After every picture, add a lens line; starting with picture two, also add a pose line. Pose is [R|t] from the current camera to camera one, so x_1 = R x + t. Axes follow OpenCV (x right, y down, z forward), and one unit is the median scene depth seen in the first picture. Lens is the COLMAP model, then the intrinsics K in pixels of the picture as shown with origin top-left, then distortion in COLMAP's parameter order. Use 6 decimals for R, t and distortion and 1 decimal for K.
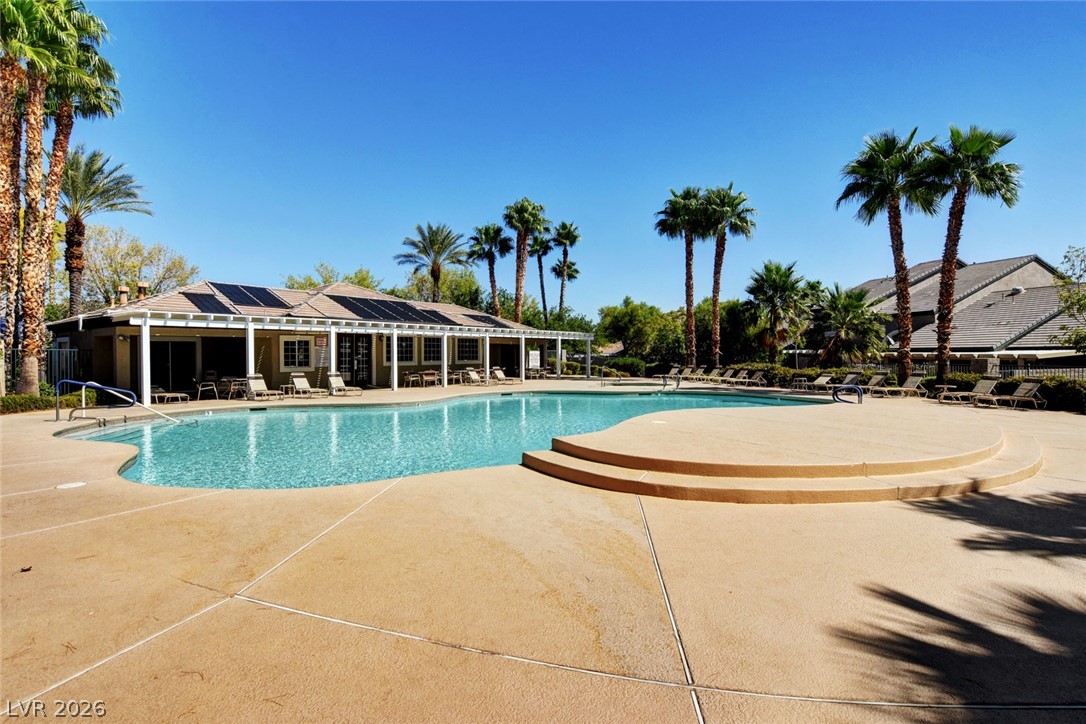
lens RADIAL K [[547.1, 0, 542.7], [0, 547.1, 364.4], [0, 0, 1]] dist [0.001881, 0.000061]
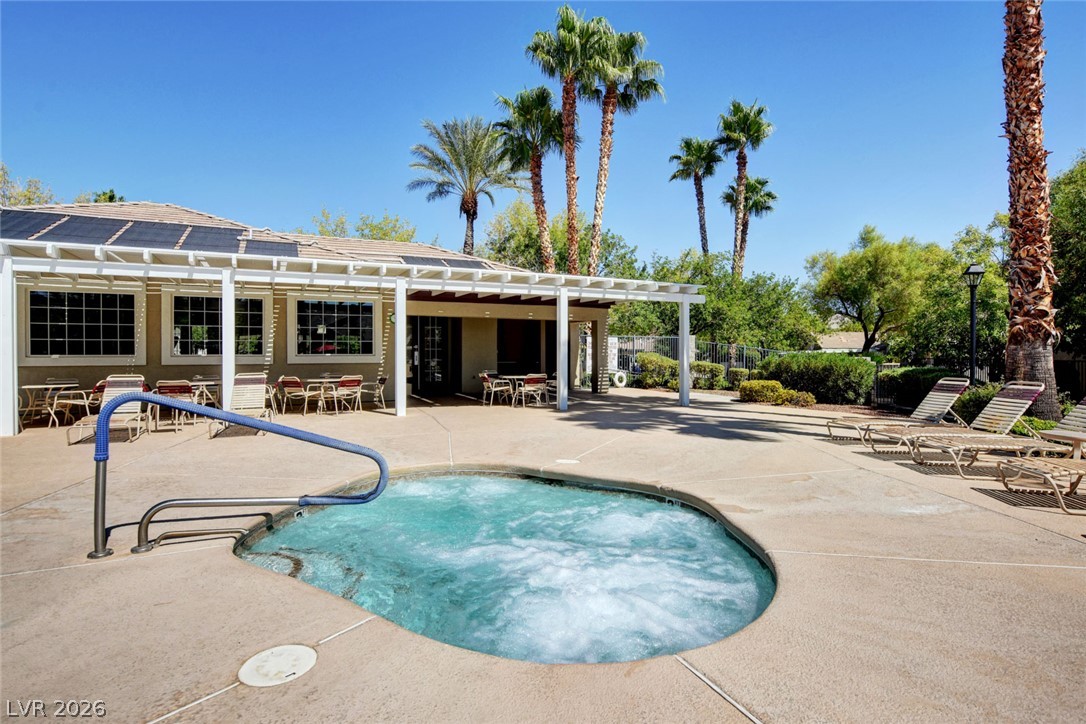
lens RADIAL K [[562.4, 0, 542.7], [0, 562.4, 363.8], [0, 0, 1]] dist [-0.003871, -0.000778]
pose [[0.898882, 0.013270, -0.437989, 0.110819], [-0.011273, 0.999911, 0.007159, -0.003218], [0.438045, -0.001497, 0.898952, 0.409131]]
